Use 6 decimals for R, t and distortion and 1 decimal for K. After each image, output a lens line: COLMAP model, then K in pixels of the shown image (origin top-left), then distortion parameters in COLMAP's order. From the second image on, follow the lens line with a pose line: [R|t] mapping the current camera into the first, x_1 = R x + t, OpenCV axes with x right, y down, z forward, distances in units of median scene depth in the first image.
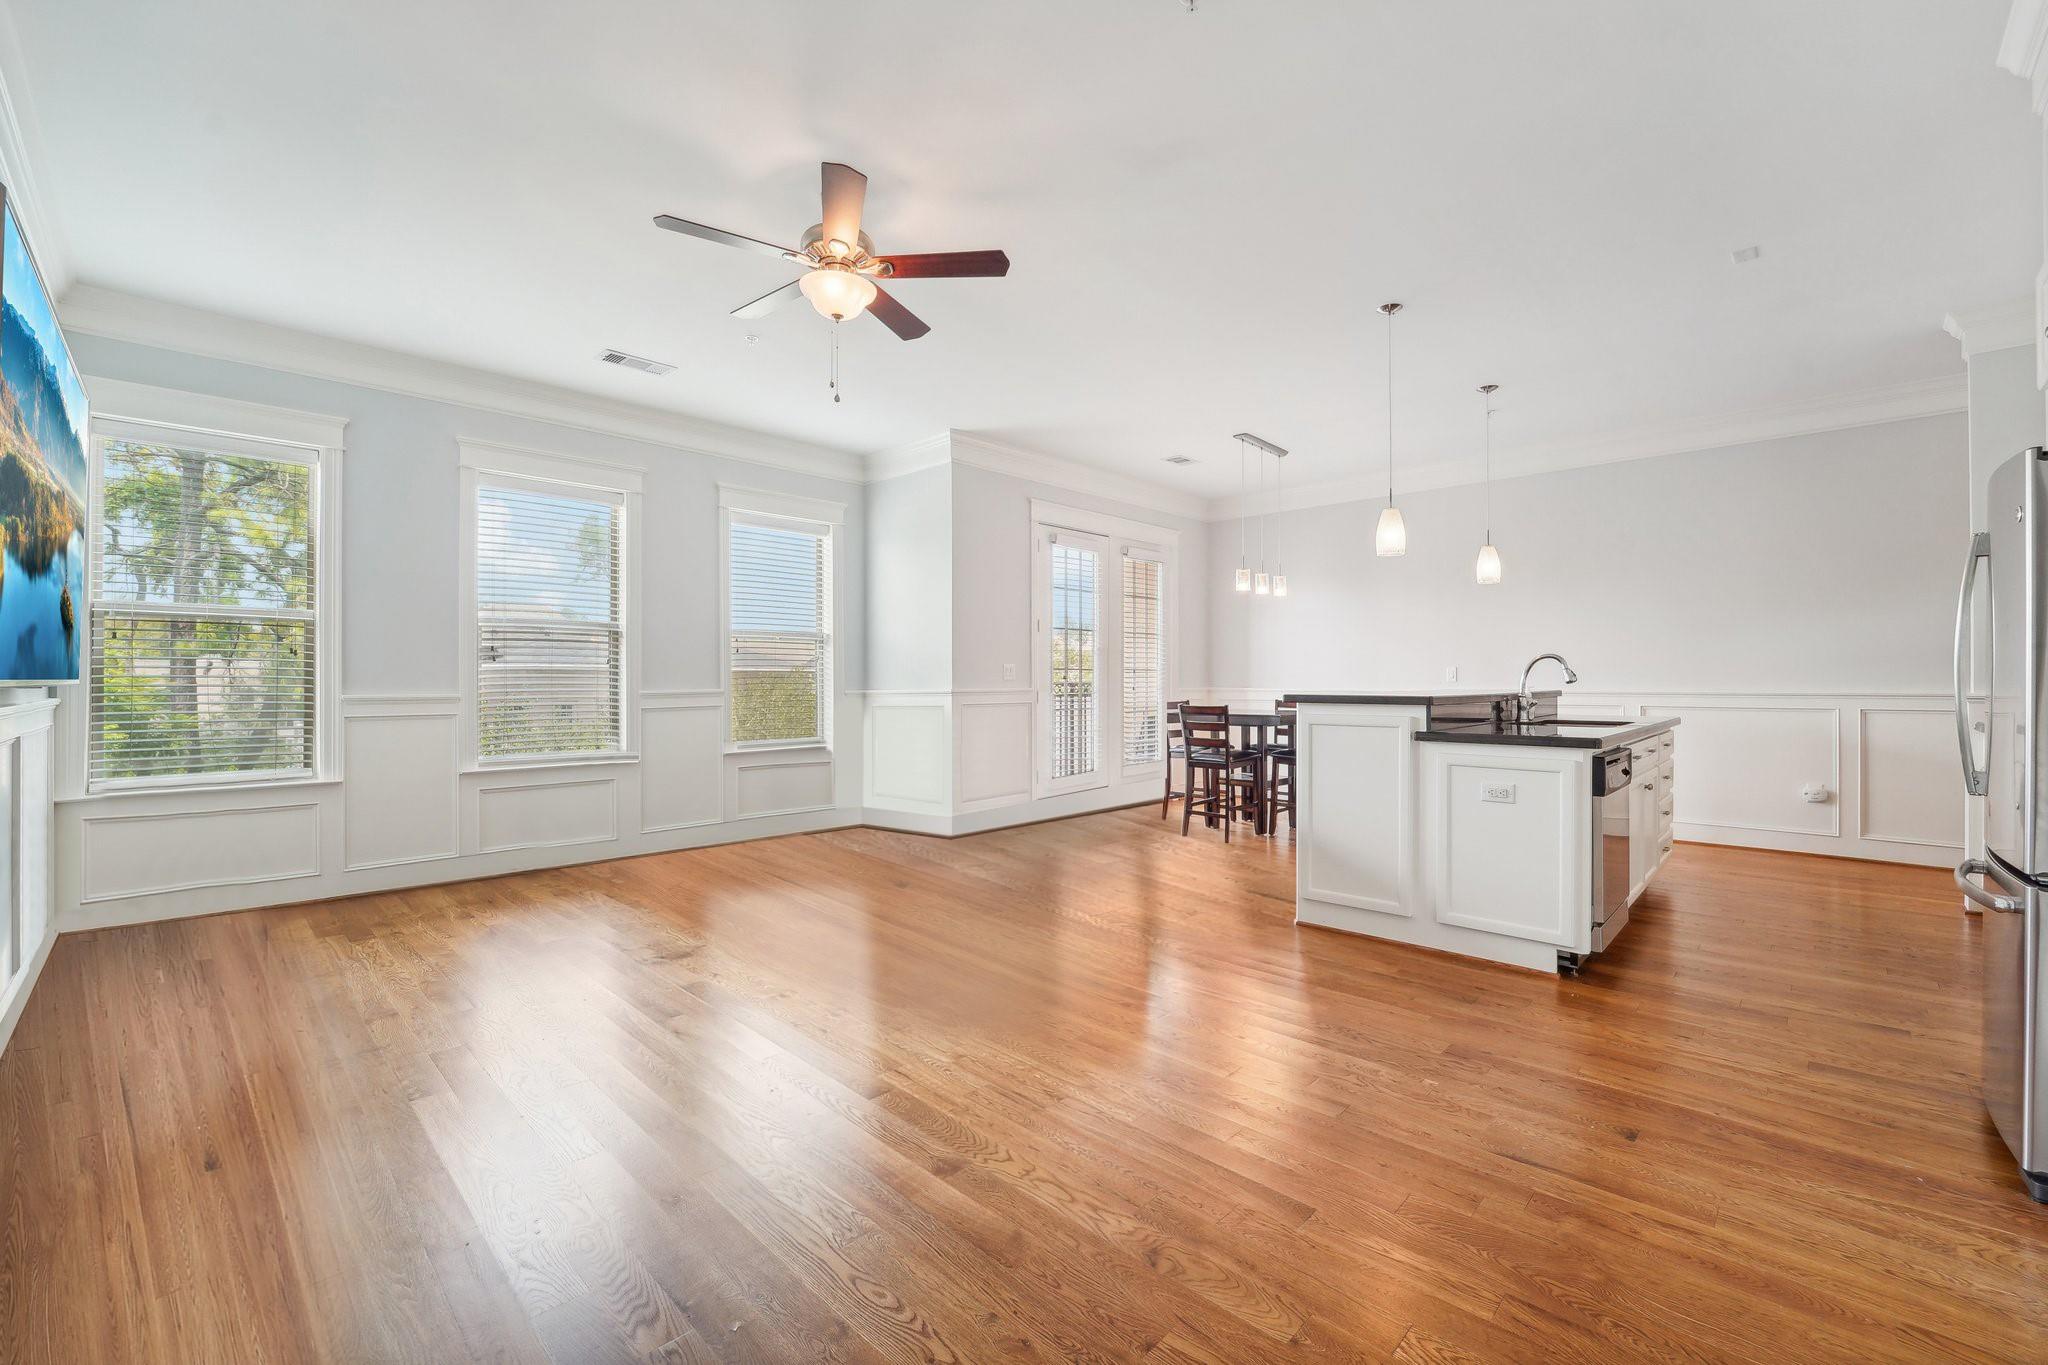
lens RADIAL K [[865.7, 0, 1024.5], [0, 865.7, 677.1], [0, 0, 1]] dist [-0.001022, -0.000028]
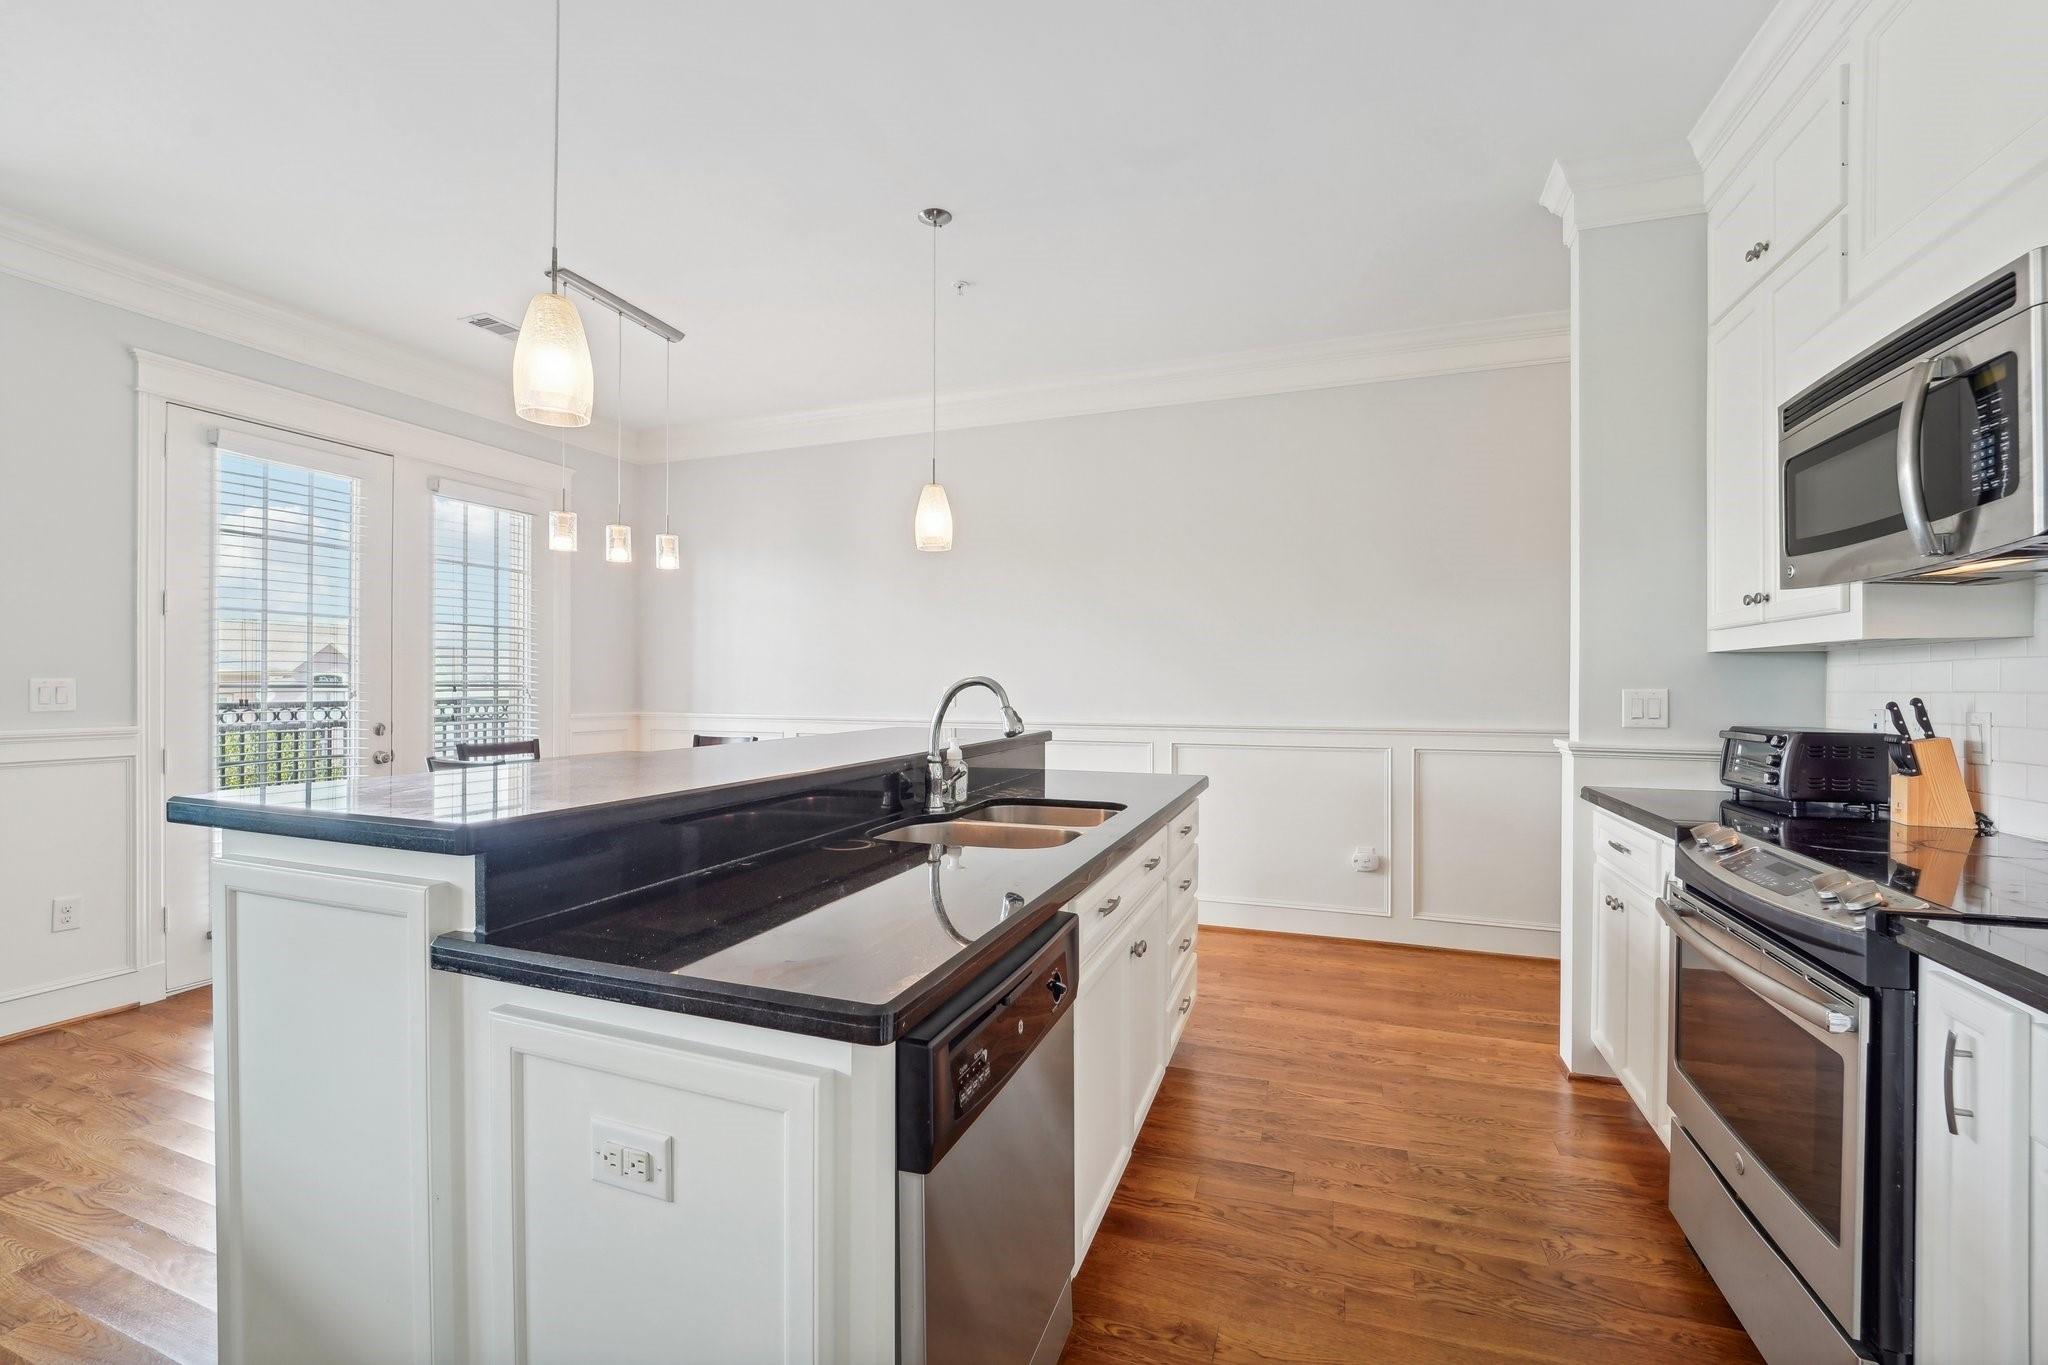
lens RADIAL K [[886.8, 0, 953.8], [0, 886.8, 687.8], [0, 0, 1]] dist [-0.002331, 0.000454]
pose [[0.942270, 0.005489, 0.334810, 0.324092], [-0.007551, 0.999960, 0.004859, -0.017179], [-0.334769, -0.007107, 0.942273, 0.402319]]
